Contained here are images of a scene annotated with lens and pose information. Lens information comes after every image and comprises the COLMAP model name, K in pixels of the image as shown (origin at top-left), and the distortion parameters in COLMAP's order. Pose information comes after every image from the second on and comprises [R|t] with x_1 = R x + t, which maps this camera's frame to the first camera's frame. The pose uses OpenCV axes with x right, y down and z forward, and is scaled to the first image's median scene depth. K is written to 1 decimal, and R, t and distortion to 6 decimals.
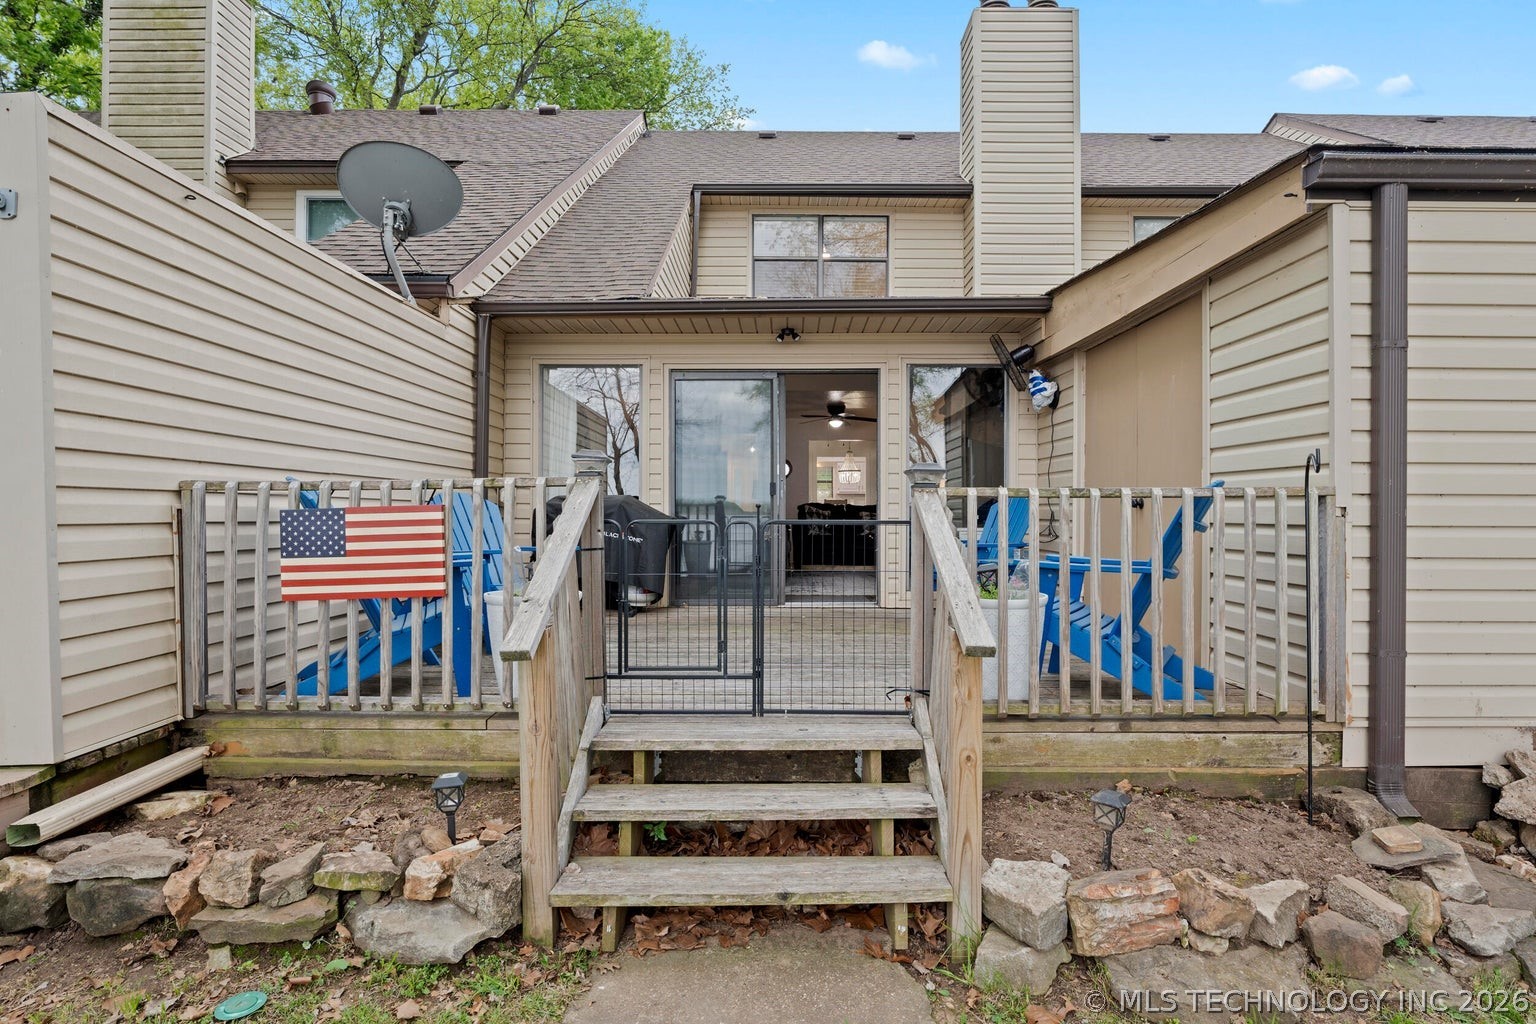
lens RADIAL K [[786.3, 0, 769.2], [0, 786.3, 508.8], [0, 0, 1]] dist [-0.007375, -0.000844]
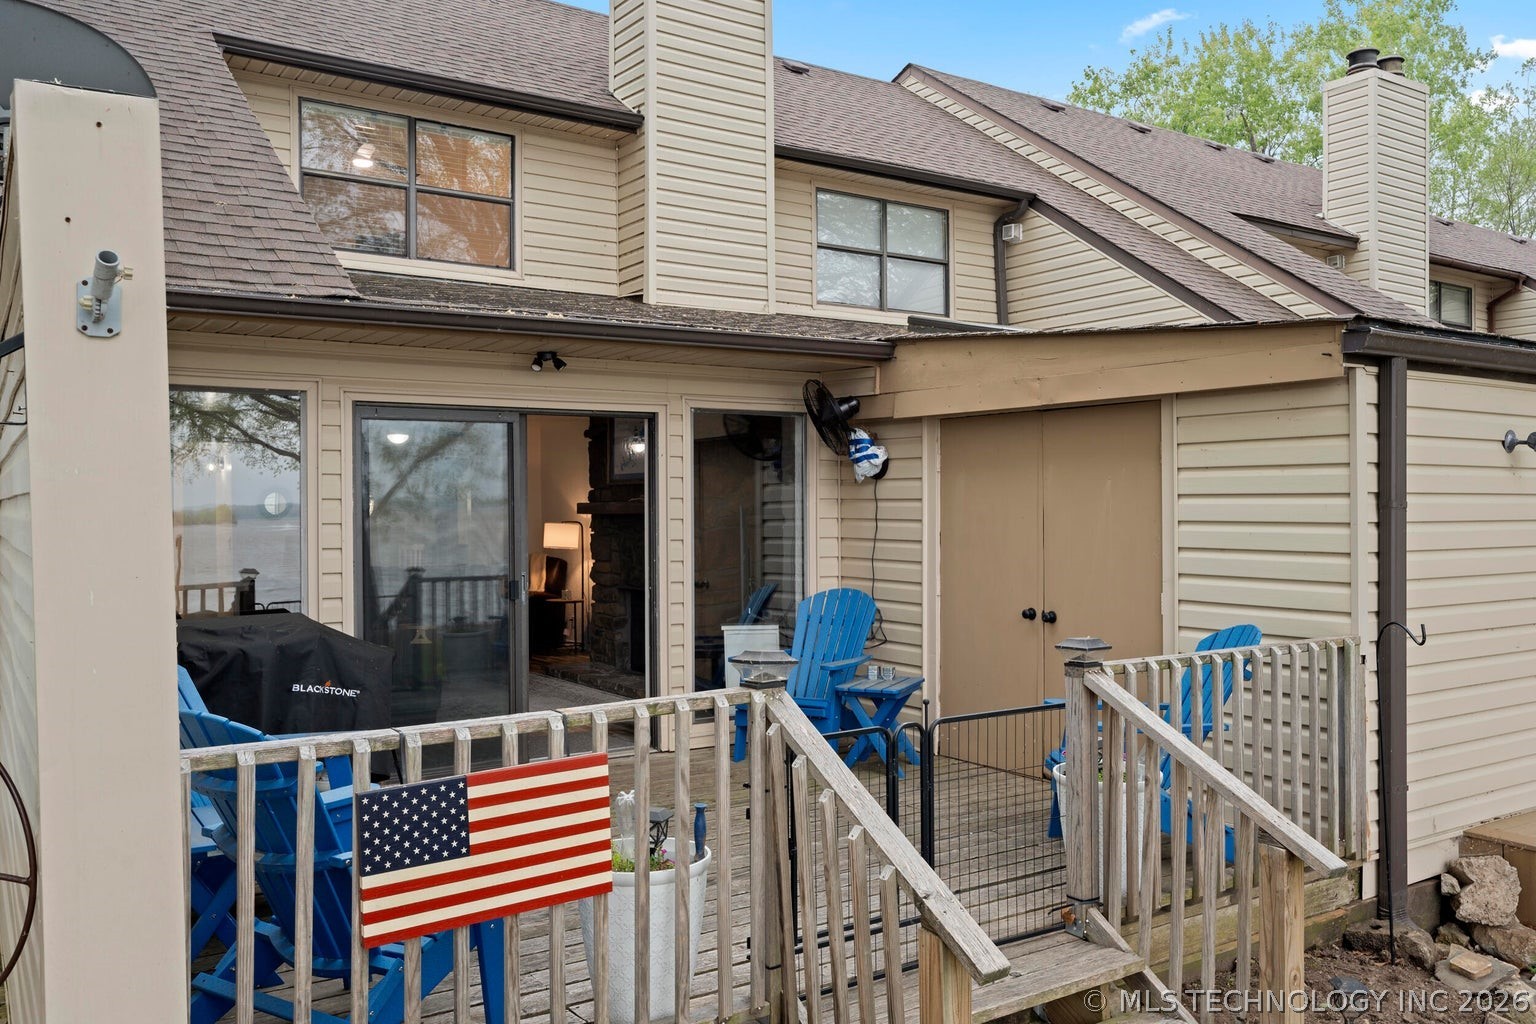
lens RADIAL K [[1232.4, 0, 768.7], [0, 1232.4, 512.8], [0, 0, 1]] dist [0.001271, 0.012558]
pose [[0.832432, -0.008571, 0.554061, -0.452382], [0.006247, 0.999962, 0.006084, -0.110290], [-0.554092, -0.001603, 0.832454, 0.029721]]
